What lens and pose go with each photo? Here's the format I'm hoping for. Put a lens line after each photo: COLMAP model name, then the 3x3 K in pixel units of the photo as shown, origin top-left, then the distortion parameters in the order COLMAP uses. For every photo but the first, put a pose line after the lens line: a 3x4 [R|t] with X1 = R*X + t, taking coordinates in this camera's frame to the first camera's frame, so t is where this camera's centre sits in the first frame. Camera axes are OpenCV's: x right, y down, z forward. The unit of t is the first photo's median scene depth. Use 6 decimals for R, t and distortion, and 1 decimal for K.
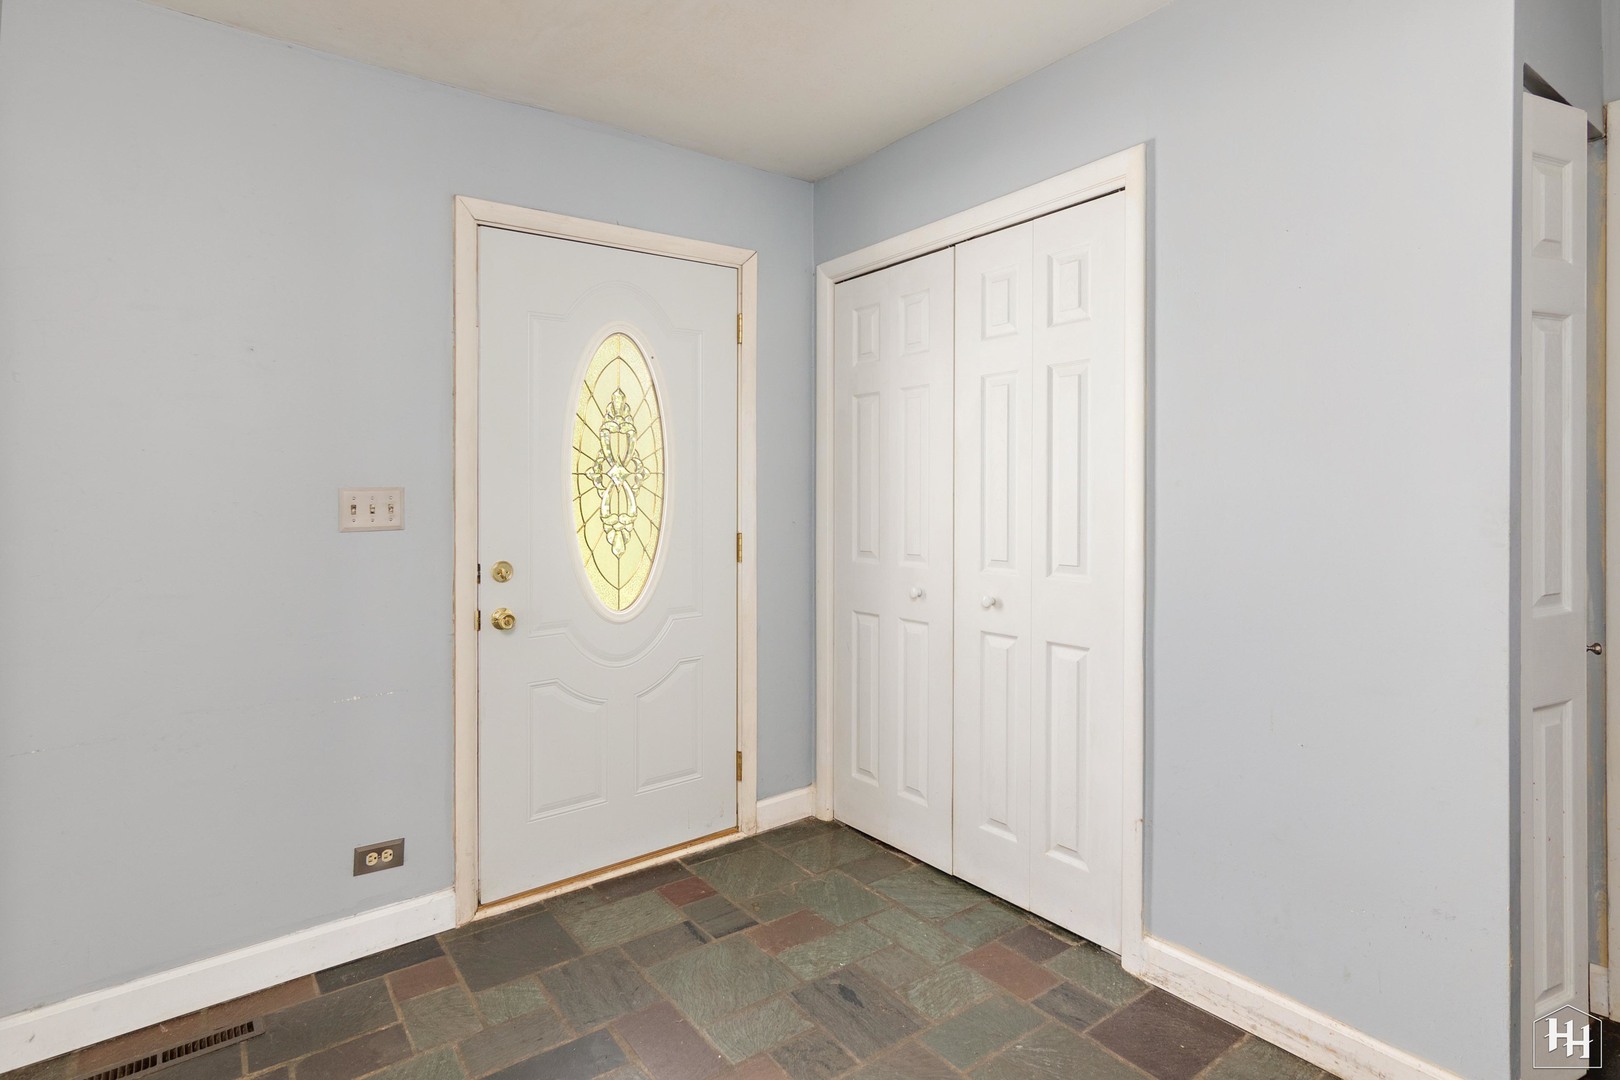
lens RADIAL K [[830.7, 0, 828.1], [0, 830.7, 500.9], [0, 0, 1]] dist [-0.006746, 0.004247]
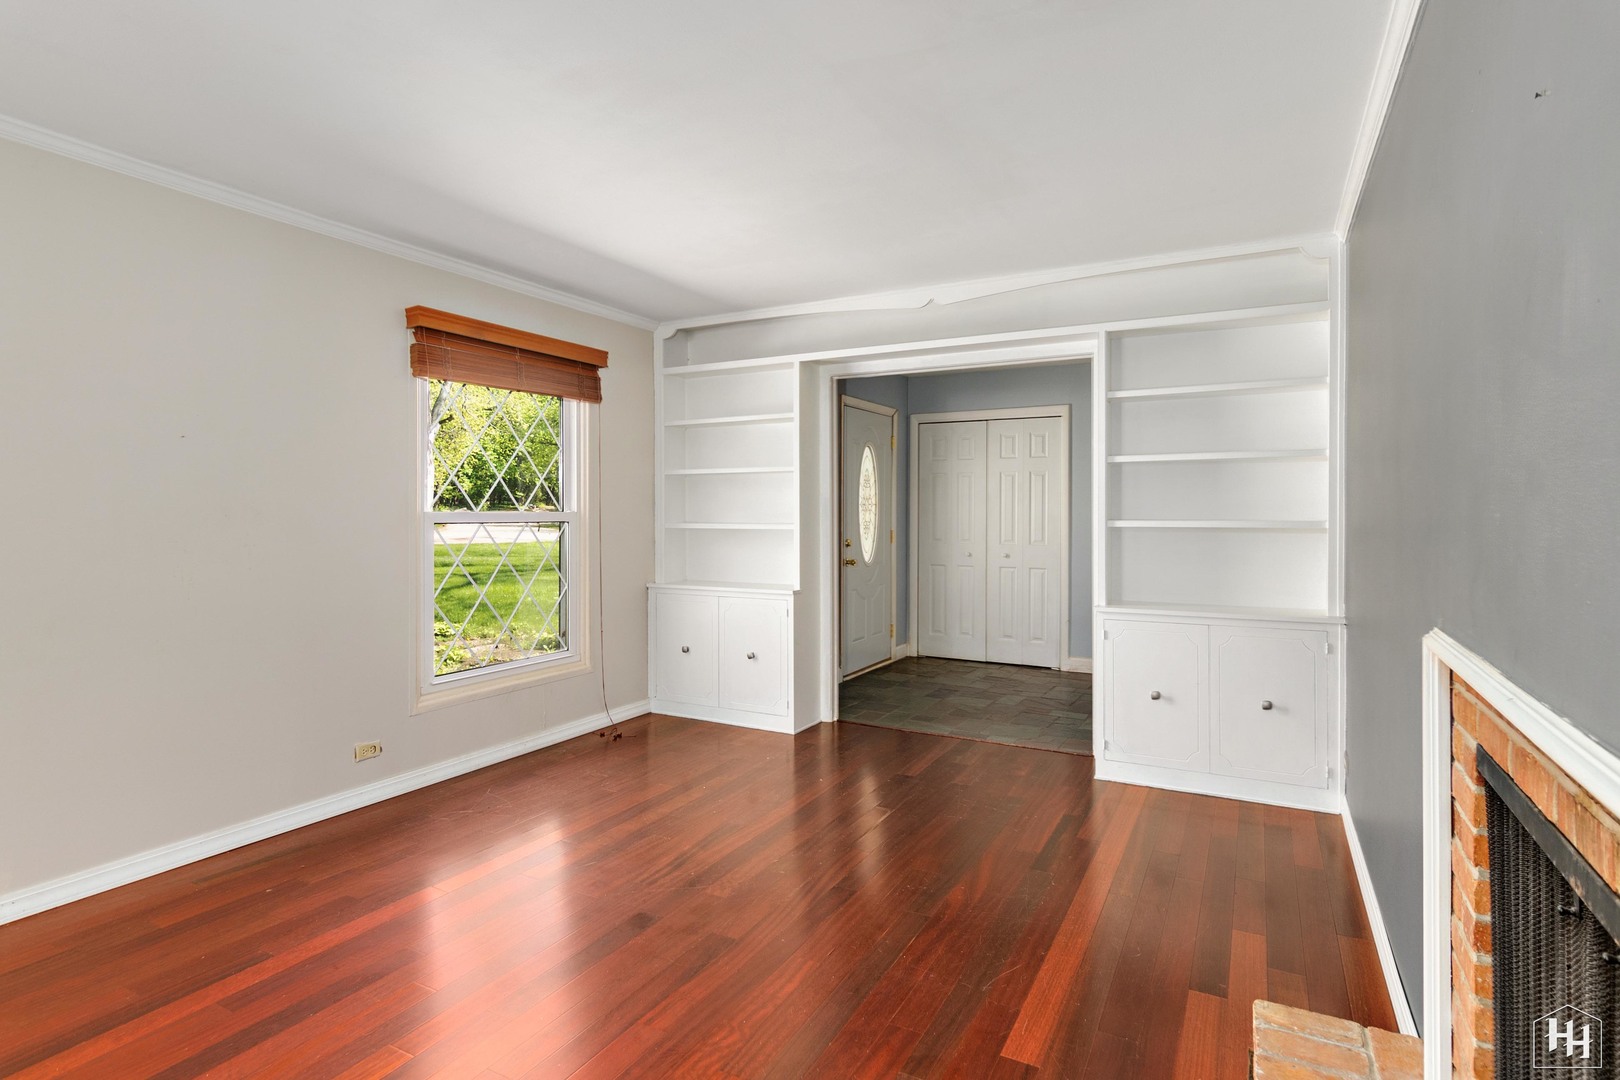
lens RADIAL K [[830.7, 0, 813.9], [0, 830.7, 524.4], [0, 0, 1]] dist [-0.006746, 0.004247]
pose [[0.907719, 0.011071, 0.419433, -1.351326], [-0.011715, 0.999931, -0.001040, 0.026449], [-0.419416, -0.003969, 0.907786, -1.075011]]
